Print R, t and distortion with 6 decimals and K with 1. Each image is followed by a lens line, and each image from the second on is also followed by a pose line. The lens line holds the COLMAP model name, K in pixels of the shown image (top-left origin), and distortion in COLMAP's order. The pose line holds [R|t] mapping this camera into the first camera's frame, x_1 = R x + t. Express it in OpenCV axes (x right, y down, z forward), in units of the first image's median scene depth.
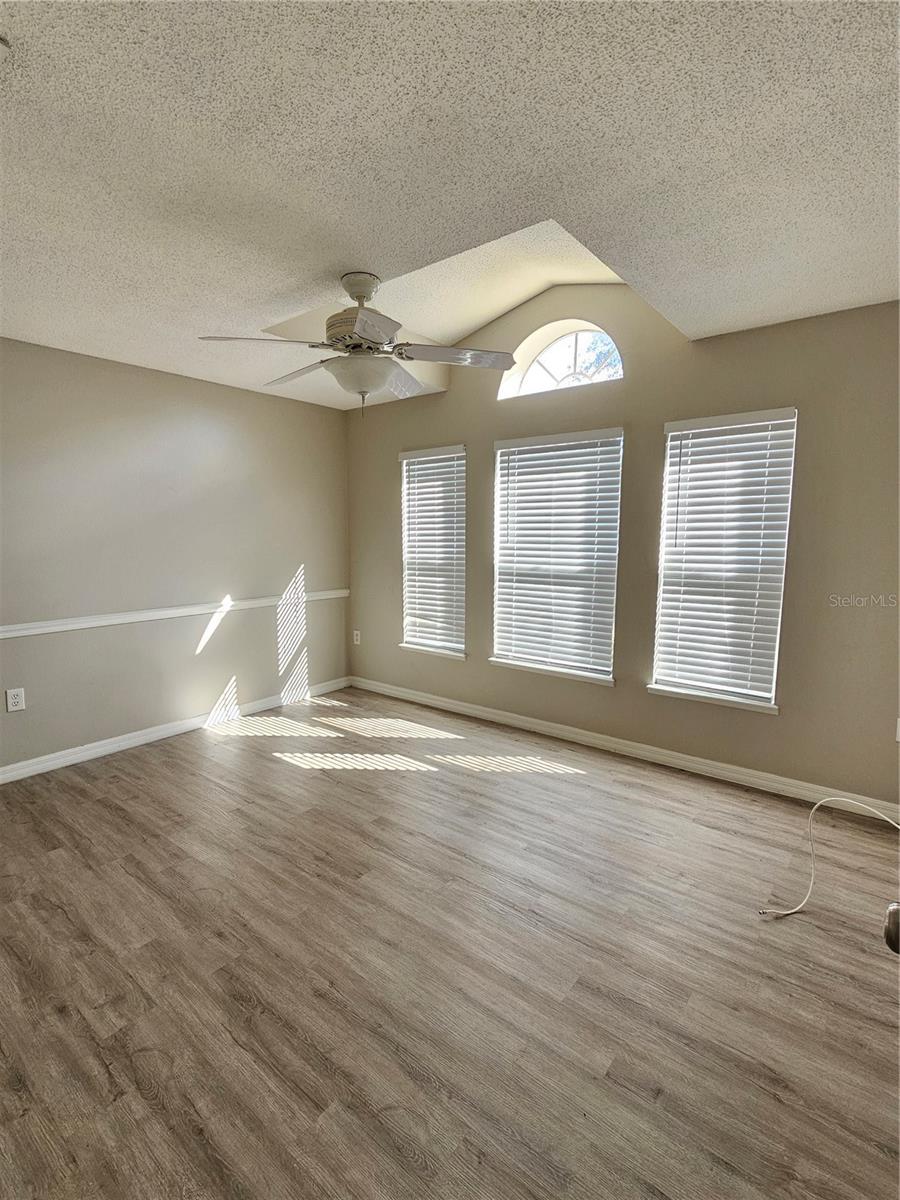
lens RADIAL K [[567.3, 0, 440.1], [0, 567.3, 605.3], [0, 0, 1]] dist [-0.003743, 0.005743]
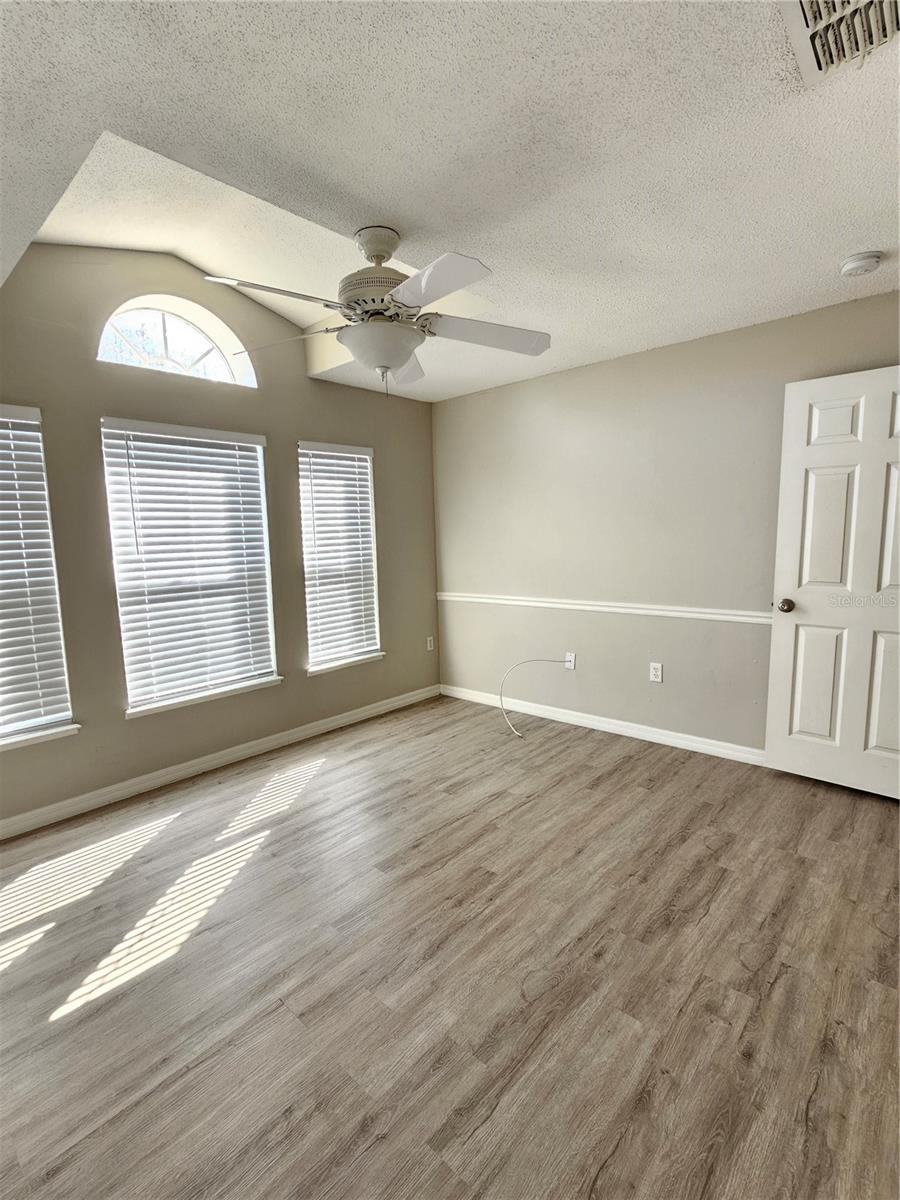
lens RADIAL K [[567.3, 0, 440.1], [0, 567.3, 605.3], [0, 0, 1]] dist [-0.003743, 0.005743]
pose [[0.062718, -0.126353, 0.990001, -0.823542], [0.159474, 0.980477, 0.115034, -0.084987], [-0.985208, 0.150665, 0.081644, 0.719292]]
